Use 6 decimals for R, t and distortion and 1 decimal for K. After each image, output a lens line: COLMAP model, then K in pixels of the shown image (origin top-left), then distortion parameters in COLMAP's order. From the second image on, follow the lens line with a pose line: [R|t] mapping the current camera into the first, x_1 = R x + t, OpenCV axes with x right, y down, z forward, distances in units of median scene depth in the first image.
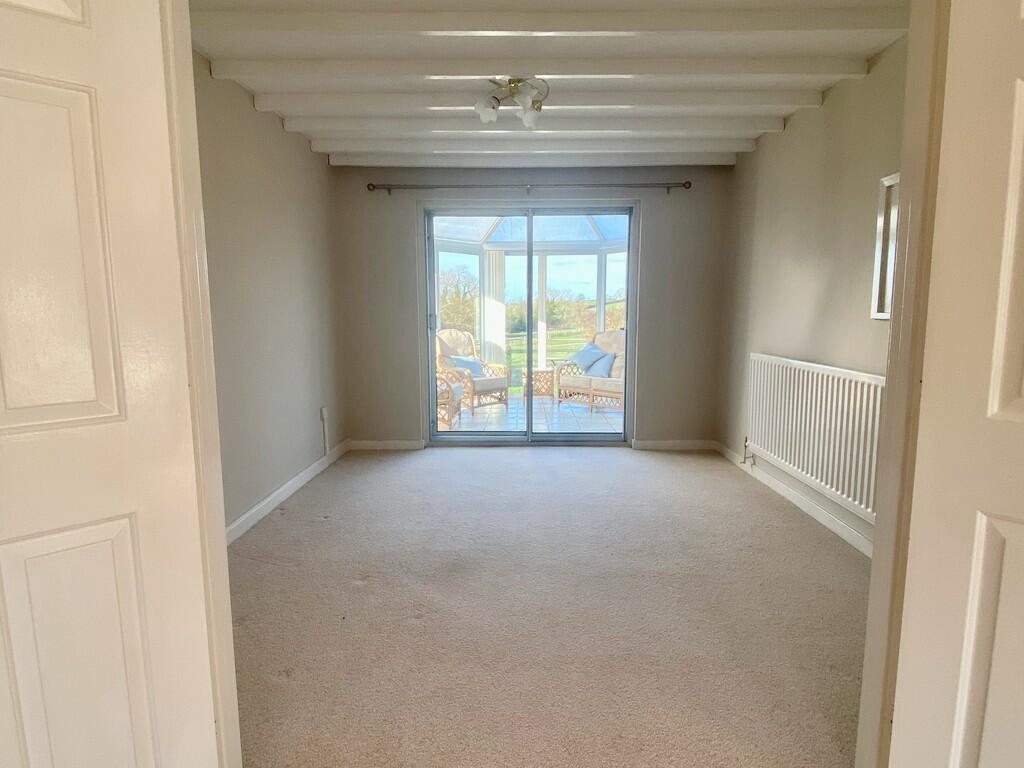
lens RADIAL K [[551.5, 0, 512.0], [0, 551.5, 384.0], [0, 0, 1]] dist [0.059611, -0.061166]
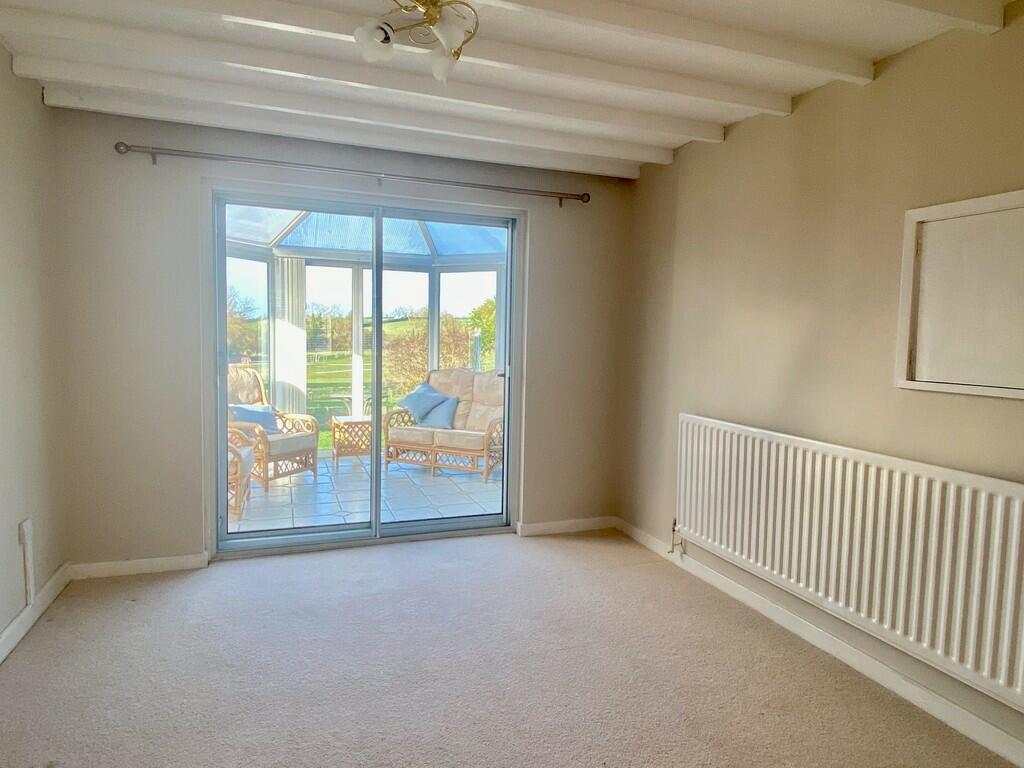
lens RADIAL K [[636.2, 0, 512.0], [0, 636.2, 384.0], [0, 0, 1]] dist [0.086576, -0.093296]
pose [[0.936787, -0.004880, 0.349866, -0.091852], [0.022041, 0.998740, -0.045088, -0.048823], [-0.349205, 0.049949, 0.935714, 0.178977]]
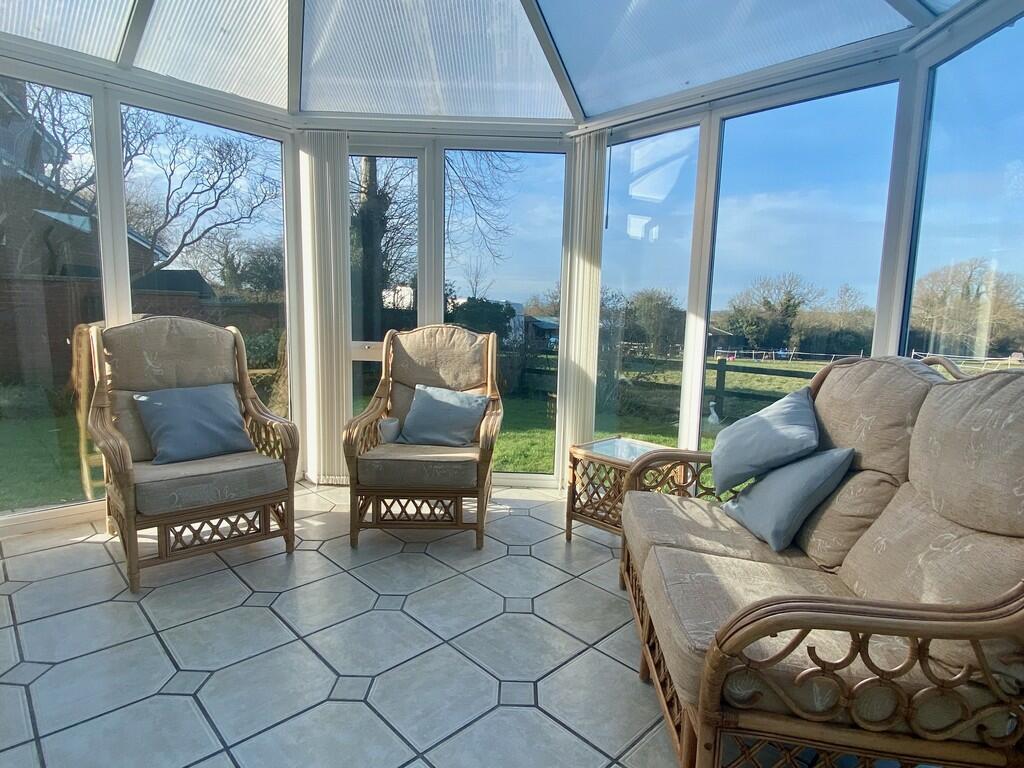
lens RADIAL K [[551.5, 0, 512.0], [0, 551.5, 384.0], [0, 0, 1]] dist [0.059611, -0.061166]
pose [[0.710817, 0.113833, -0.694105, 0.377233], [-0.115550, 0.992309, 0.044406, -0.121294], [0.693821, 0.048640, 0.718503, 1.124956]]
